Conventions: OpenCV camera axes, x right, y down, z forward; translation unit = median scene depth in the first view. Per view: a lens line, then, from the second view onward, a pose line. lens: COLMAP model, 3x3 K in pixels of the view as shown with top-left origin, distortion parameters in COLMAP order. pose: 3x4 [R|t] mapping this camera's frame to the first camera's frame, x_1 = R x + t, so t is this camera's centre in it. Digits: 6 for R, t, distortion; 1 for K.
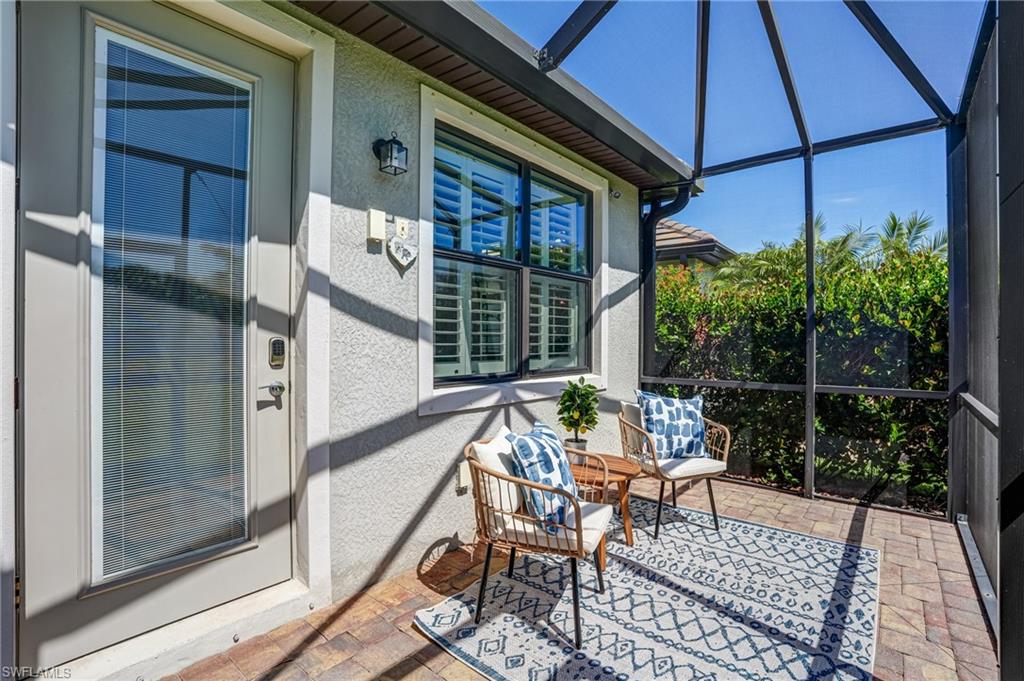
lens RADIAL K [[484.2, 0, 510.0], [0, 484.2, 339.0], [0, 0, 1]] dist [-0.057901, 0.022771]
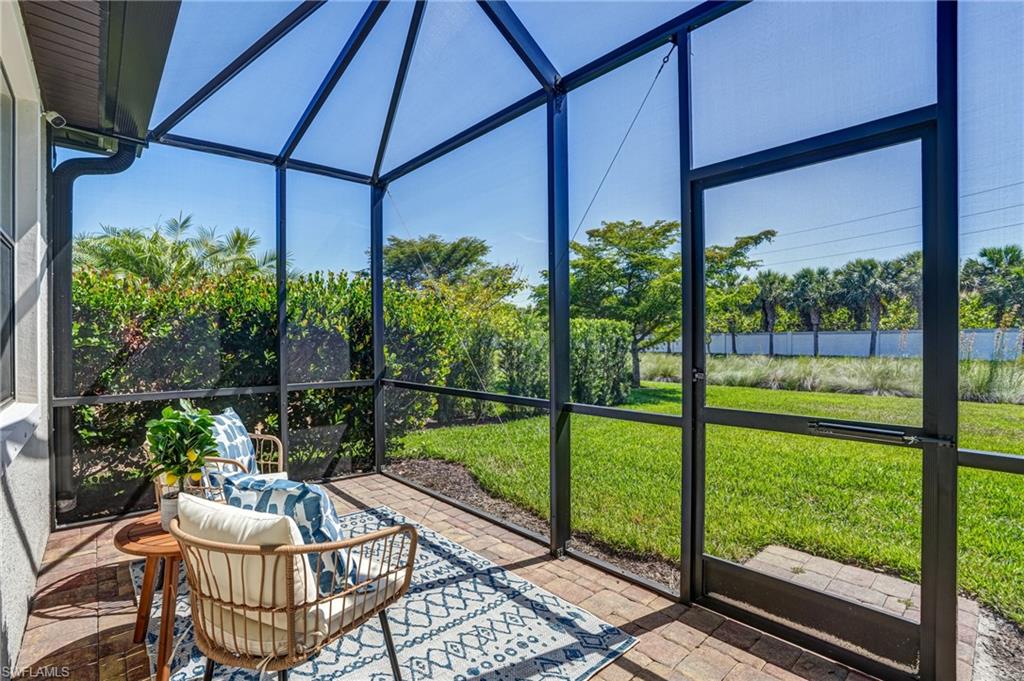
lens RADIAL K [[484.2, 0, 510.0], [0, 484.2, 339.0], [0, 0, 1]] dist [-0.057901, 0.022771]
pose [[0.156663, -0.002980, 0.987648, -0.511064], [0.004038, 0.999989, 0.002377, -0.008317], [-0.987644, 0.003616, 0.156673, 0.506367]]
